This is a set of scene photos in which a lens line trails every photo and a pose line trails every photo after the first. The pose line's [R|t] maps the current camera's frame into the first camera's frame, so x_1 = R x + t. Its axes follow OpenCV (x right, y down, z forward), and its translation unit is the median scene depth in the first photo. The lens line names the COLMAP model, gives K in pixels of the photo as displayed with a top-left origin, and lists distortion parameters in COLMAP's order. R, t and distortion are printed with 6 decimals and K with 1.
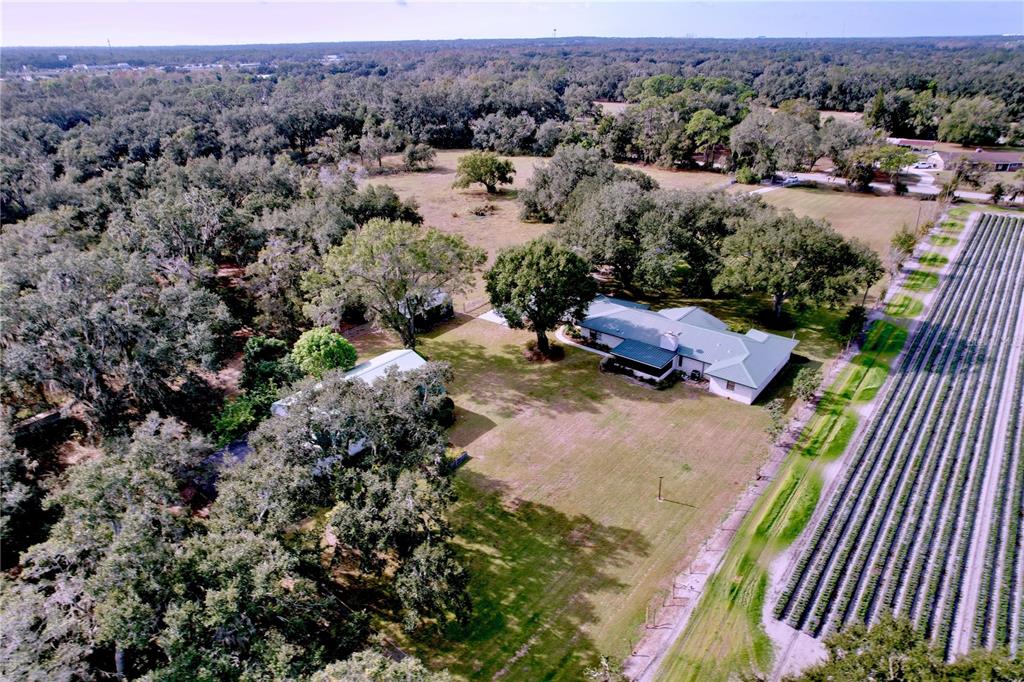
lens RADIAL K [[655.7, 0, 512.0], [0, 655.7, 341.0], [0, 0, 1]] dist [-0.089660, 0.078045]
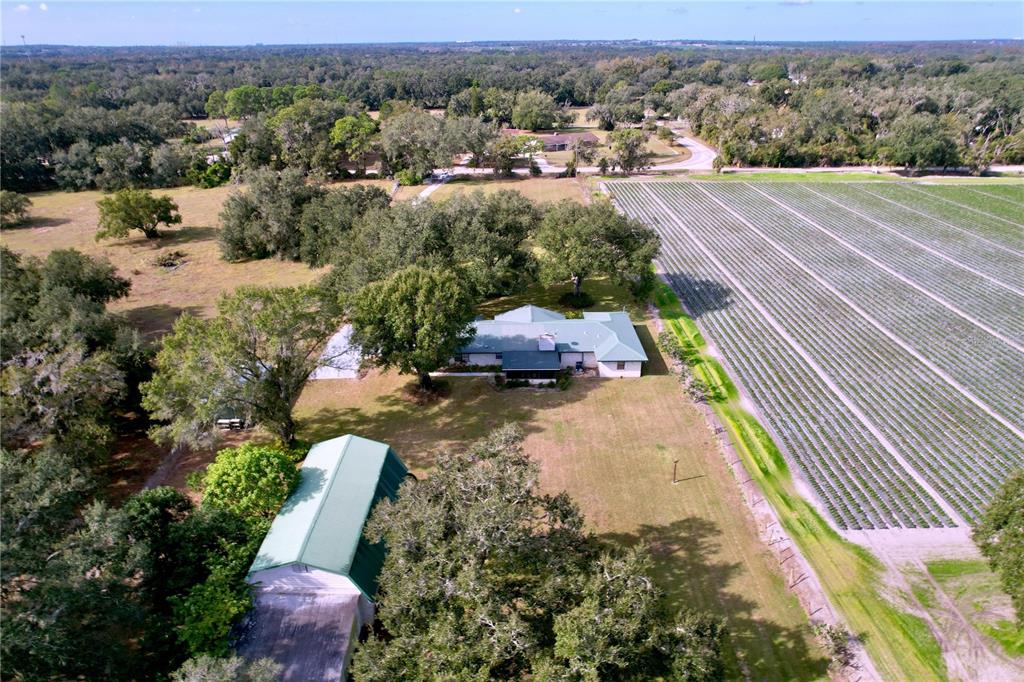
lens RADIAL K [[655.7, 0, 512.0], [0, 655.7, 341.0], [0, 0, 1]] dist [-0.089660, 0.078045]
pose [[0.774691, -0.260416, 0.576227, -0.192903], [0.265944, 0.960929, 0.076736, -0.046865], [-0.573697, 0.093798, 0.813679, 0.100768]]
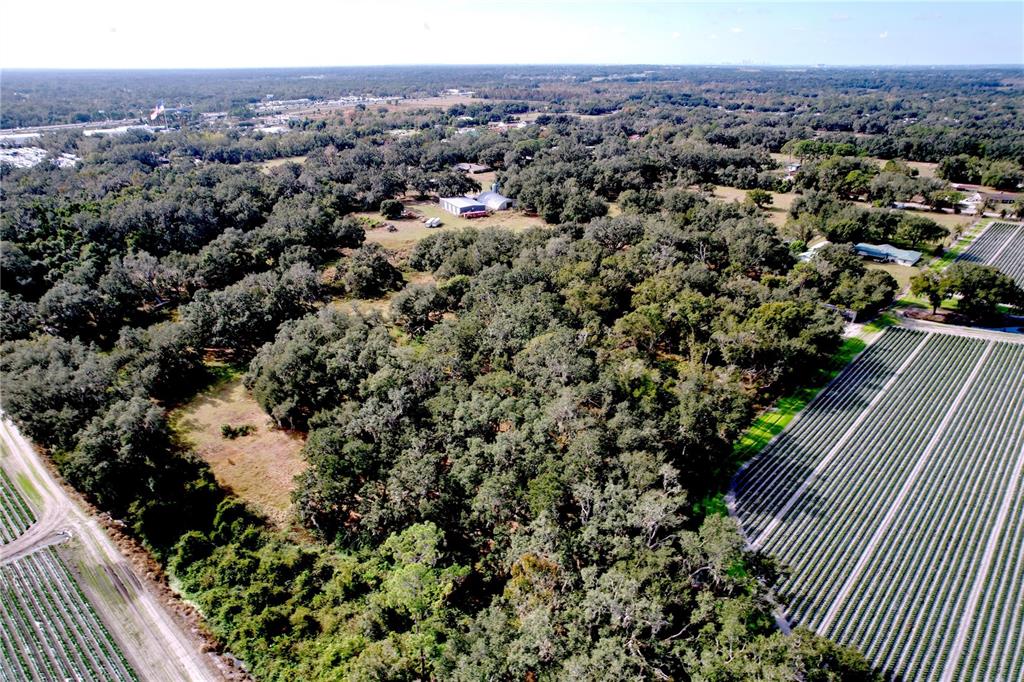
lens RADIAL K [[655.7, 0, 512.0], [0, 655.7, 341.0], [0, 0, 1]] dist [-0.089660, 0.078045]
pose [[0.997132, 0.035772, -0.066698, -0.735009], [-0.037769, 0.998868, -0.028924, 0.321740], [0.065588, 0.031360, 0.997354, -1.240888]]
